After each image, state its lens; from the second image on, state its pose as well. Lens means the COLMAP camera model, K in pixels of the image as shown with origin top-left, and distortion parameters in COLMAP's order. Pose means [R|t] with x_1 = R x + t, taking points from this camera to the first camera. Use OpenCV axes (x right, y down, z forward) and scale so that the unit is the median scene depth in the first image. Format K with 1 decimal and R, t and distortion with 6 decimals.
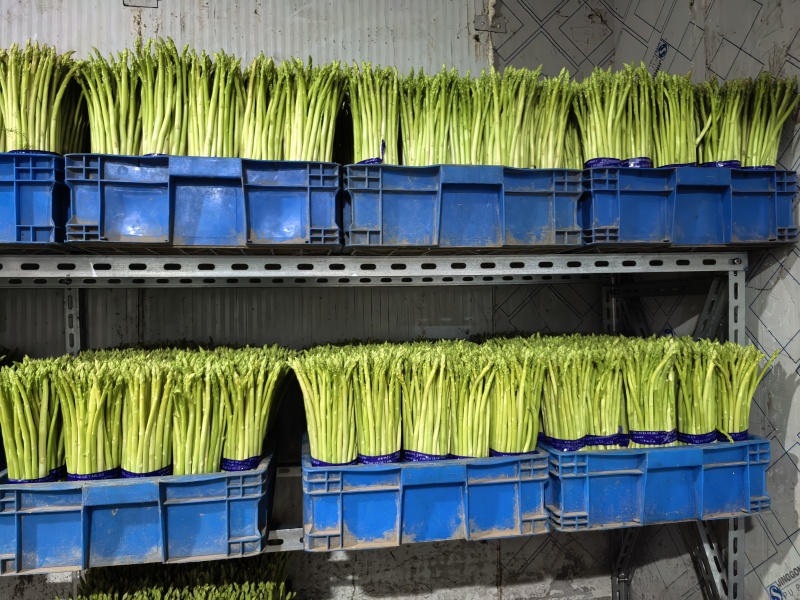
lens RADIAL K [[575.2, 0, 402.8], [0, 575.2, 296.0], [0, 0, 1]] dist [0.006310, -0.006958]
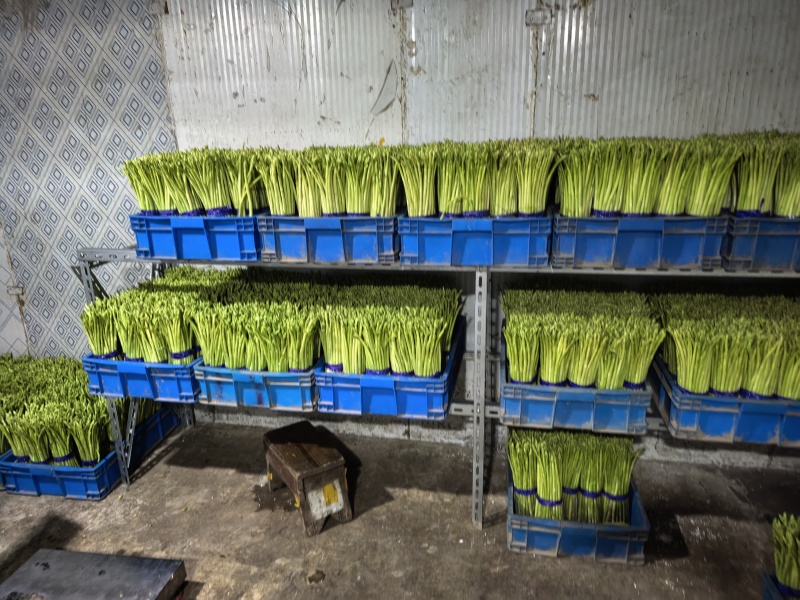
lens RADIAL K [[575.2, 0, 396.9], [0, 575.2, 299.2], [0, 0, 1]] dist [0.006310, -0.006958]
pose [[0.934022, 0.092526, -0.345024, -0.366057], [0.029064, 0.942986, 0.331562, -0.527403], [0.356031, -0.319714, 0.878080, -0.668419]]
